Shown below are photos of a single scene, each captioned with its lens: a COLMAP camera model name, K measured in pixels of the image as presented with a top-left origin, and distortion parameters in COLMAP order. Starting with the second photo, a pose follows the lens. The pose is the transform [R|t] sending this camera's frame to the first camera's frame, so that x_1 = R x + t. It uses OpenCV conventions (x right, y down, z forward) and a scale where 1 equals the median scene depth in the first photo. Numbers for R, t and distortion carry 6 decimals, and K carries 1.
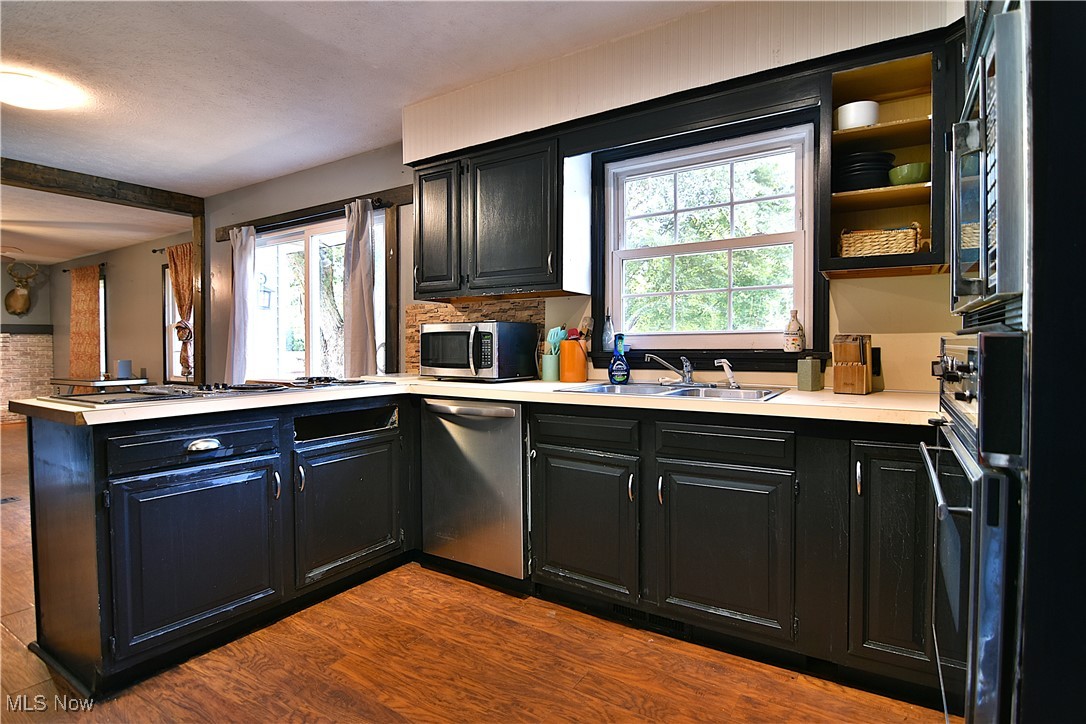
lens RADIAL K [[538.8, 0, 551.4], [0, 538.8, 358.2], [0, 0, 1]] dist [-0.000471, -0.014909]
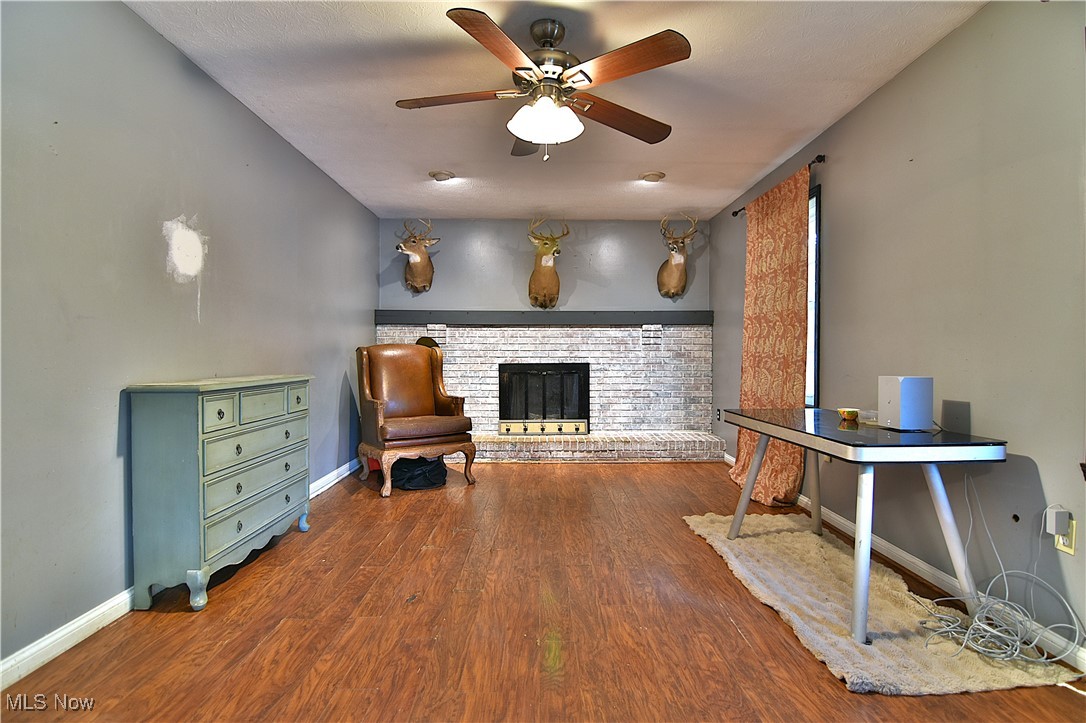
lens RADIAL K [[521.7, 0, 548.9], [0, 521.7, 357.3], [0, 0, 1]] dist [0.000405, -0.015556]
pose [[0.532332, 0.014069, -0.846419, -0.546322], [-0.023741, 0.999717, 0.001686, -0.003057], [0.846203, 0.019197, 0.532515, 0.535352]]
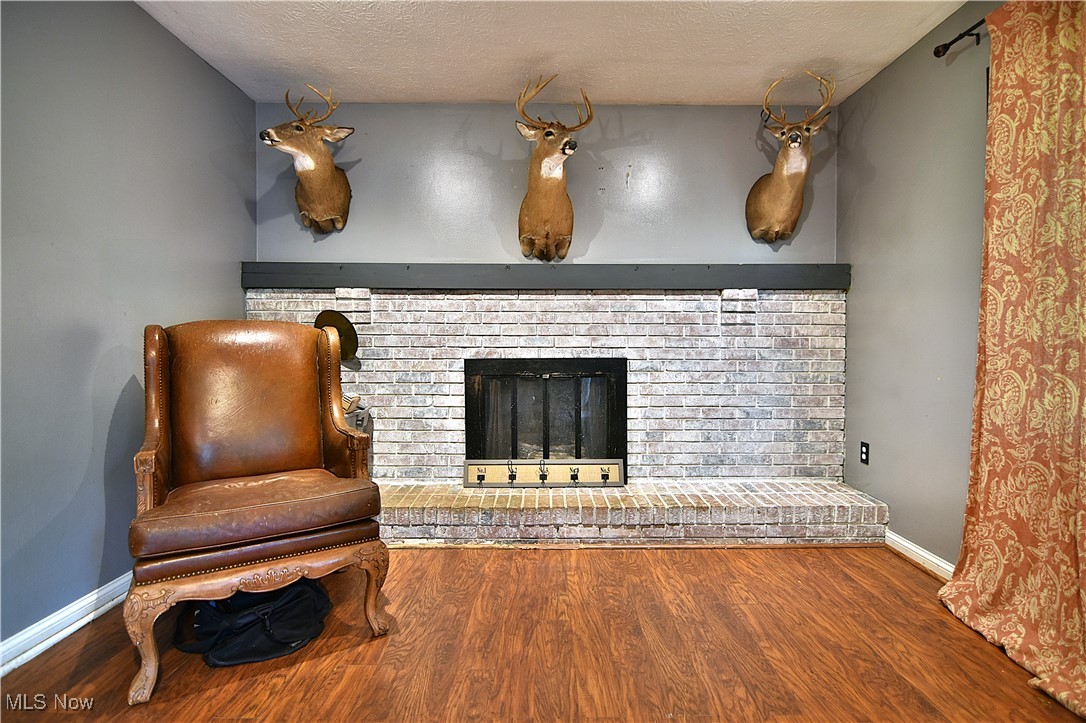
lens RADIAL K [[521.7, 0, 548.9], [0, 521.7, 357.3], [0, 0, 1]] dist [0.000405, -0.015556]
pose [[0.524332, 0.031524, -0.850930, -0.798125], [-0.024426, 0.999460, 0.021975, -0.003079], [0.851163, 0.009262, 0.524819, 0.693239]]
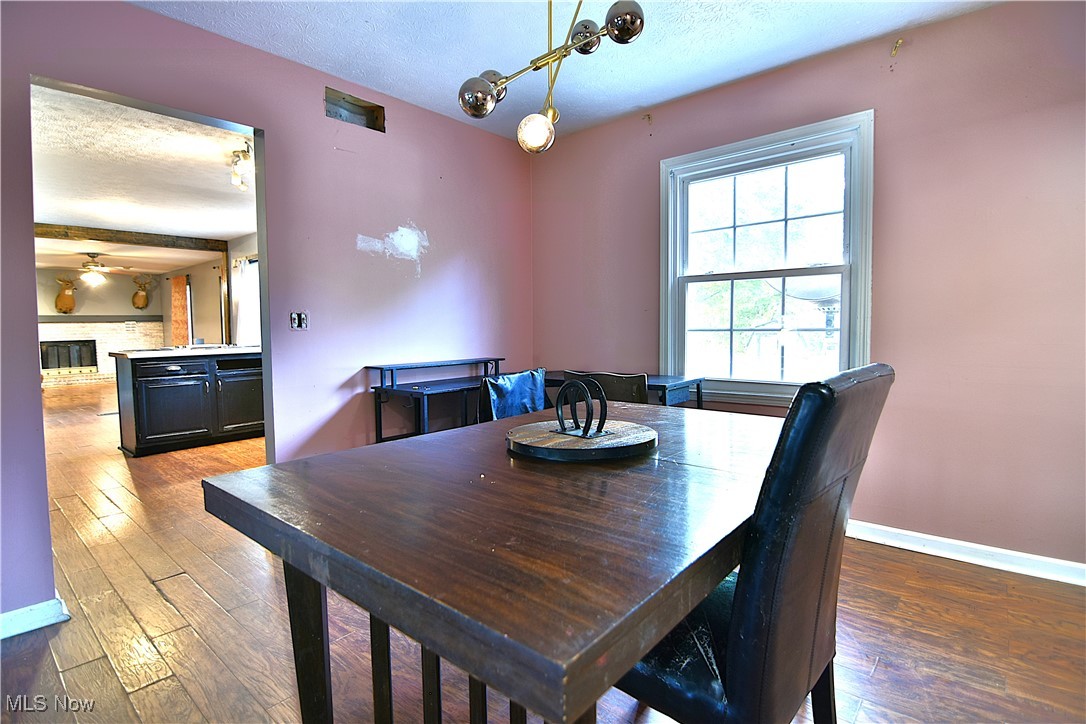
lens RADIAL K [[521.7, 0, 548.9], [0, 521.7, 357.8], [0, 0, 1]] dist [0.000405, -0.015556]
pose [[0.988848, -0.000567, -0.148925, 0.359739], [0.006604, 0.999176, 0.040044, 0.005097], [0.148780, -0.040581, 0.988037, -0.286410]]
